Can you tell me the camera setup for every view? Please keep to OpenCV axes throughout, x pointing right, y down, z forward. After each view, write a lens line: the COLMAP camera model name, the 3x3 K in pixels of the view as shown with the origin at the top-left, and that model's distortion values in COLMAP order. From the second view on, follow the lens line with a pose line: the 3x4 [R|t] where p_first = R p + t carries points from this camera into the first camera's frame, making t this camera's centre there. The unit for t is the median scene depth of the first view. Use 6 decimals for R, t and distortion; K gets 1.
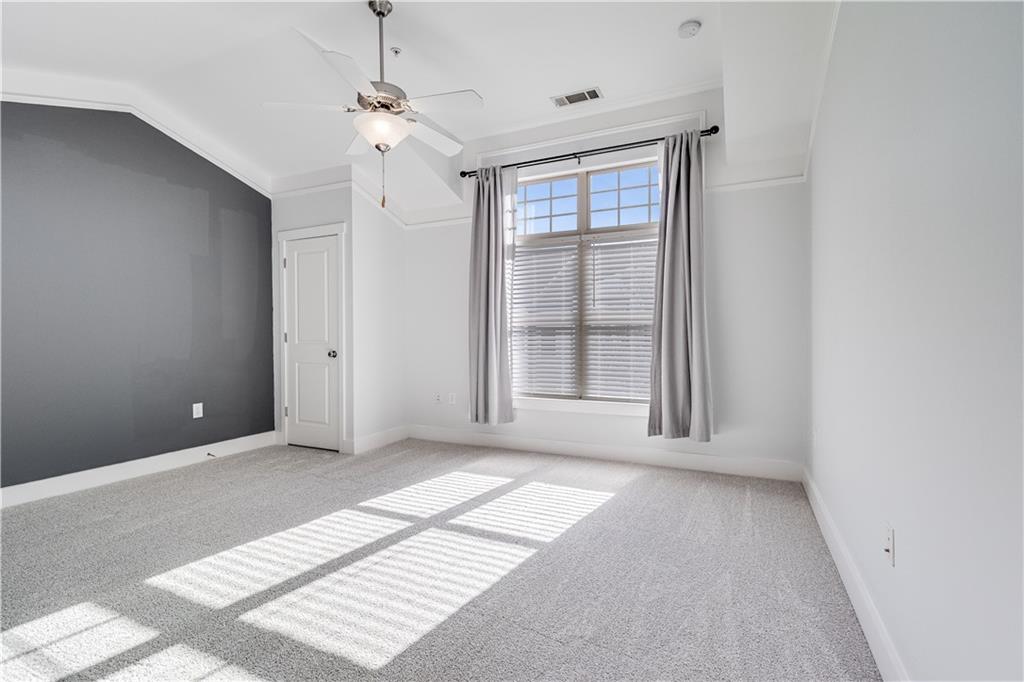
lens RADIAL K [[480.3, 0, 510.7], [0, 480.3, 337.1], [0, 0, 1]] dist [0.005781, 0.000840]
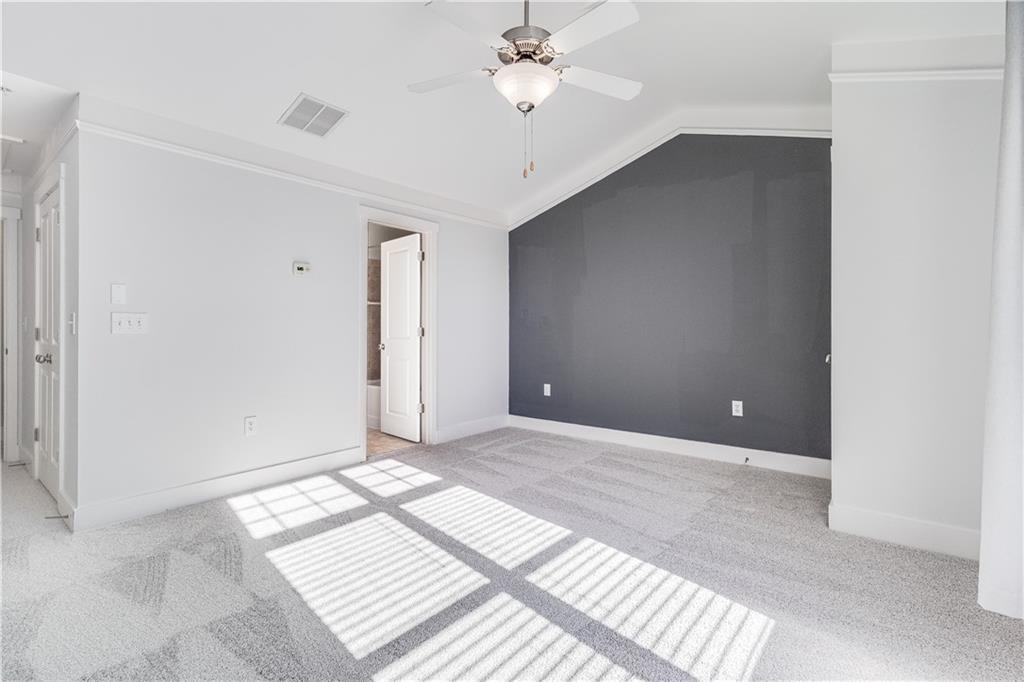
lens RADIAL K [[480.3, 0, 508.8], [0, 480.3, 333.9], [0, 0, 1]] dist [0.005781, 0.000840]
pose [[-0.239086, 0.017347, -0.970843, 0.543825], [-0.004384, 0.999811, 0.018944, -0.013548], [0.970988, 0.008785, -0.238965, 1.151001]]
